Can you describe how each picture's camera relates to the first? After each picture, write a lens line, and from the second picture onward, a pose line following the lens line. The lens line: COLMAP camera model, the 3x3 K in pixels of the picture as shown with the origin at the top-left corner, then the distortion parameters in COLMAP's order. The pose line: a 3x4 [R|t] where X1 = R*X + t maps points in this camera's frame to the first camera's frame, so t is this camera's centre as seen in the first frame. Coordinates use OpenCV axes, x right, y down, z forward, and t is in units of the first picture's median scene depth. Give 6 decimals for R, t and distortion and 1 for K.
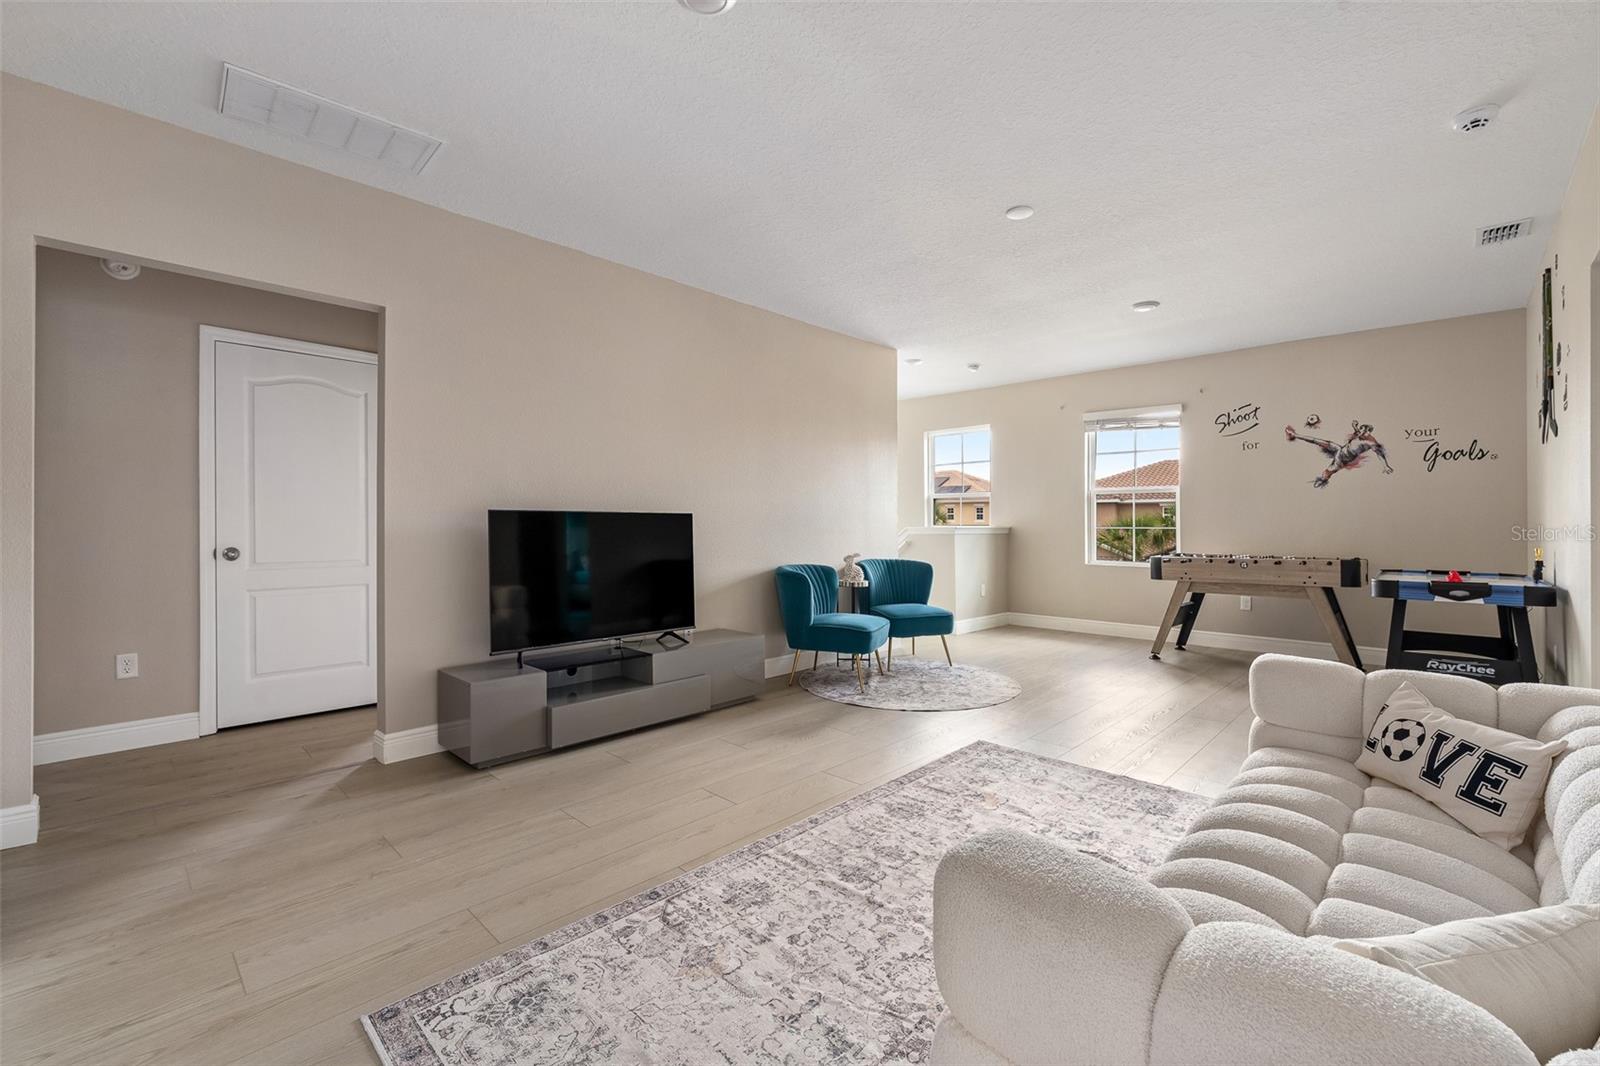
lens RADIAL K [[685.8, 0, 807.3], [0, 685.8, 523.8], [0, 0, 1]] dist [-0.002796, -0.000317]
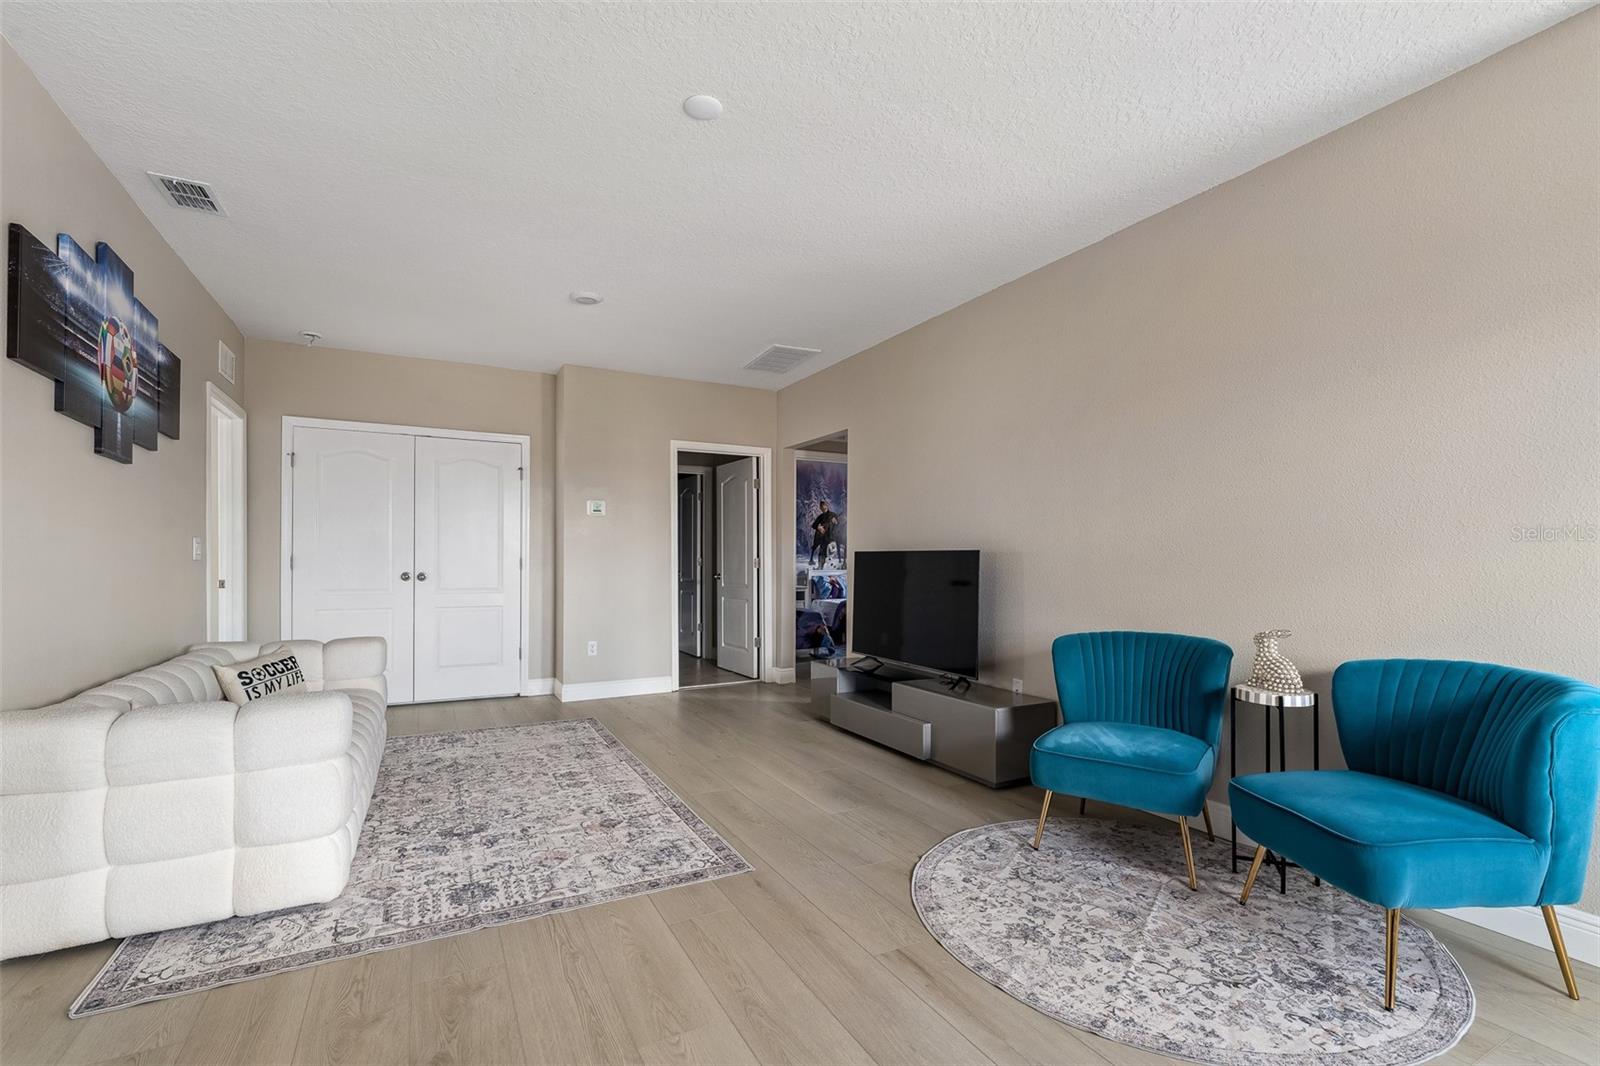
lens RADIAL K [[685.8, 0, 768.5], [0, 685.8, 571.6], [0, 0, 1]] dist [-0.002796, -0.000317]
pose [[-0.337607, 0.012452, -0.941205, 1.061972], [-0.004994, 0.999875, 0.015019, 0.000359], [0.941274, 0.009771, -0.337502, 1.467591]]
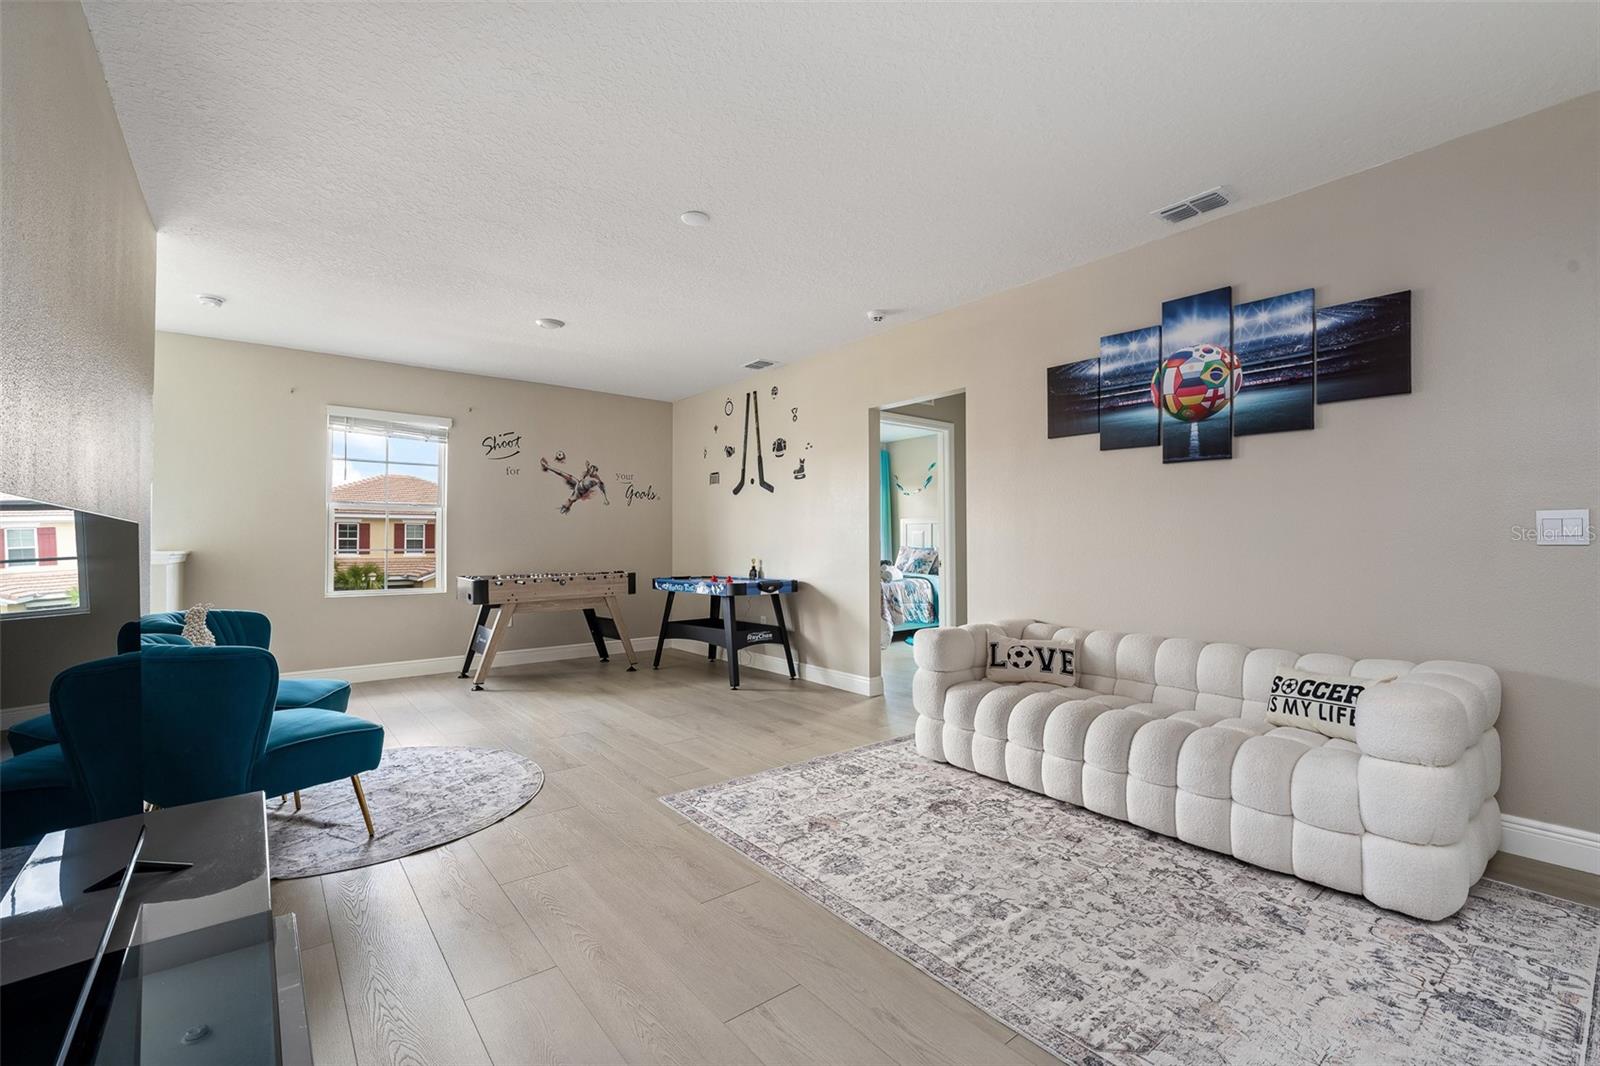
lens RADIAL K [[685.8, 0, 795.5], [0, 685.8, 529.2], [0, 0, 1]] dist [-0.002796, -0.000317]
pose [[0.130186, 0.017286, 0.991339, -0.685464], [0.004703, 0.999826, -0.018051, -0.005737], [-0.991478, 0.007012, 0.130082, 0.841135]]
